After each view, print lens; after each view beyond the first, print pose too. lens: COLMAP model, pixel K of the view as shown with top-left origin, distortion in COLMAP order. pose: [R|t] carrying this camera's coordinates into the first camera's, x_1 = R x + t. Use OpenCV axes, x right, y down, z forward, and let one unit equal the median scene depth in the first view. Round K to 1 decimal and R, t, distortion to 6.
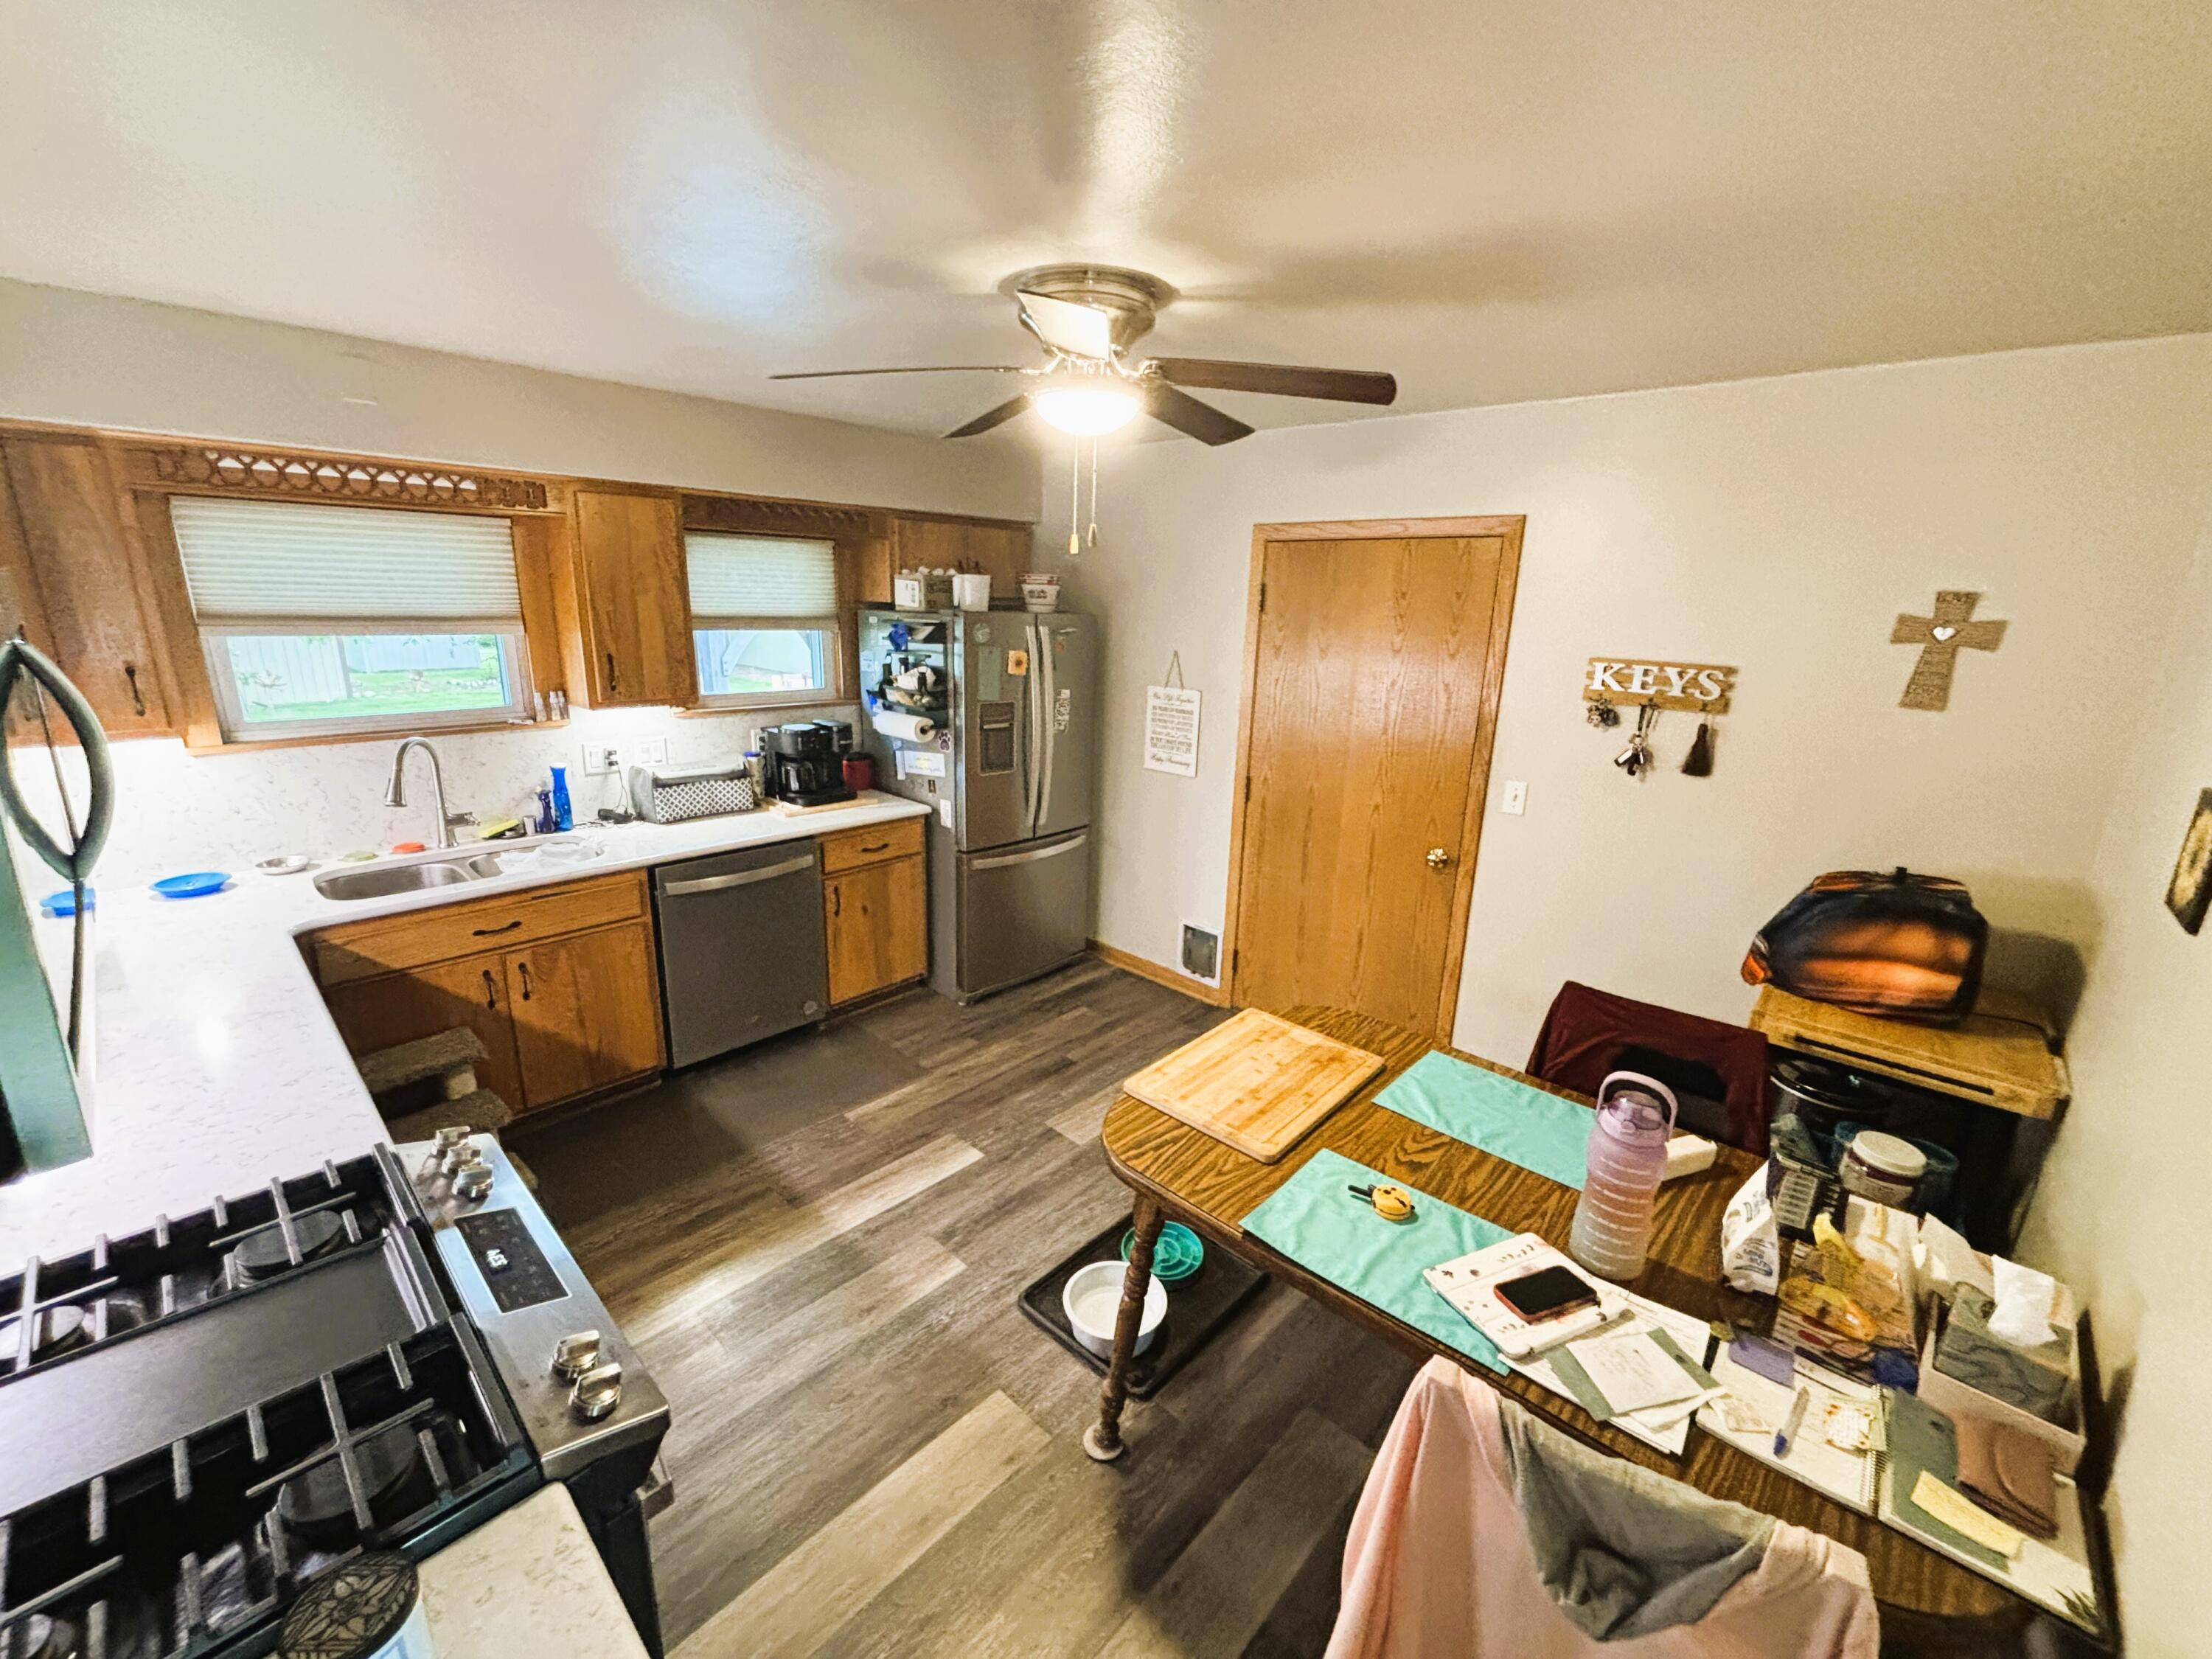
lens RADIAL K [[886.1, 0, 1106.0], [0, 886.1, 829.5], [0, 0, 1]] dist [-0.002942, -0.000199]
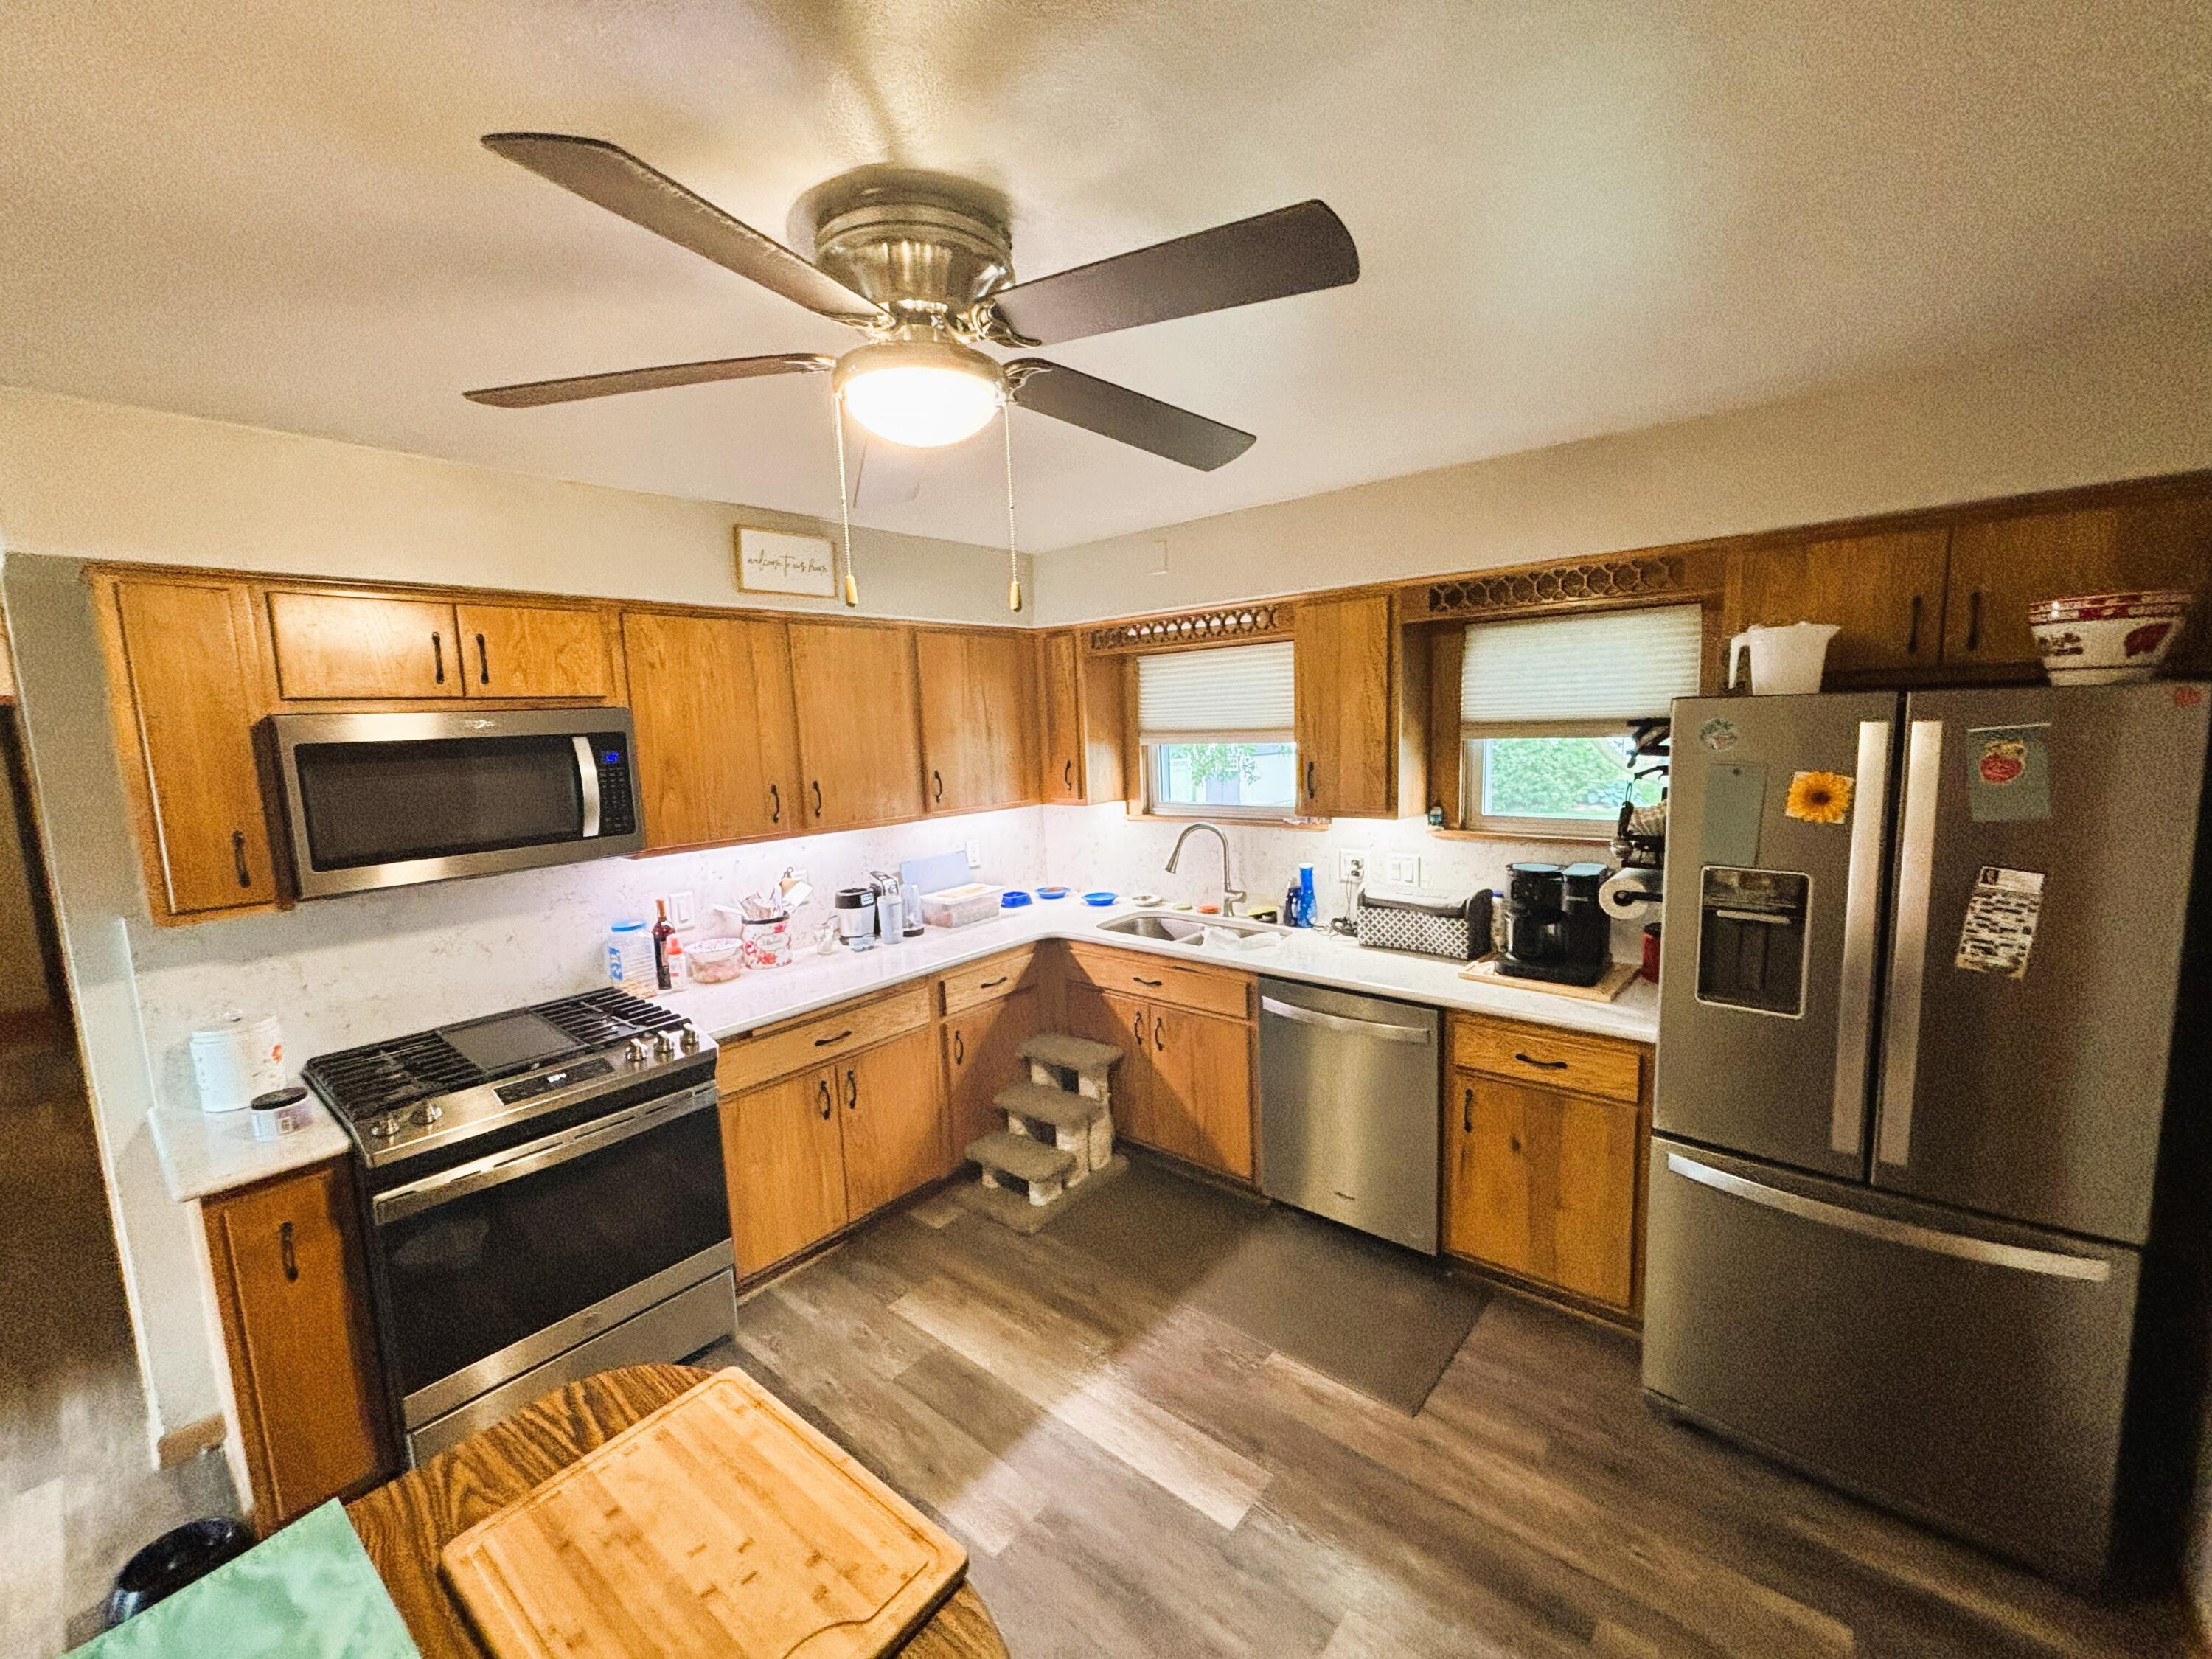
lens RADIAL K [[886.1, 0, 1106.0], [0, 886.1, 829.5], [0, 0, 1]] dist [-0.002942, -0.000199]
pose [[0.046746, 0.087943, -0.995028, 0.384232], [-0.224389, 0.971584, 0.075329, -0.130874], [0.973378, 0.219752, 0.065151, 0.648730]]
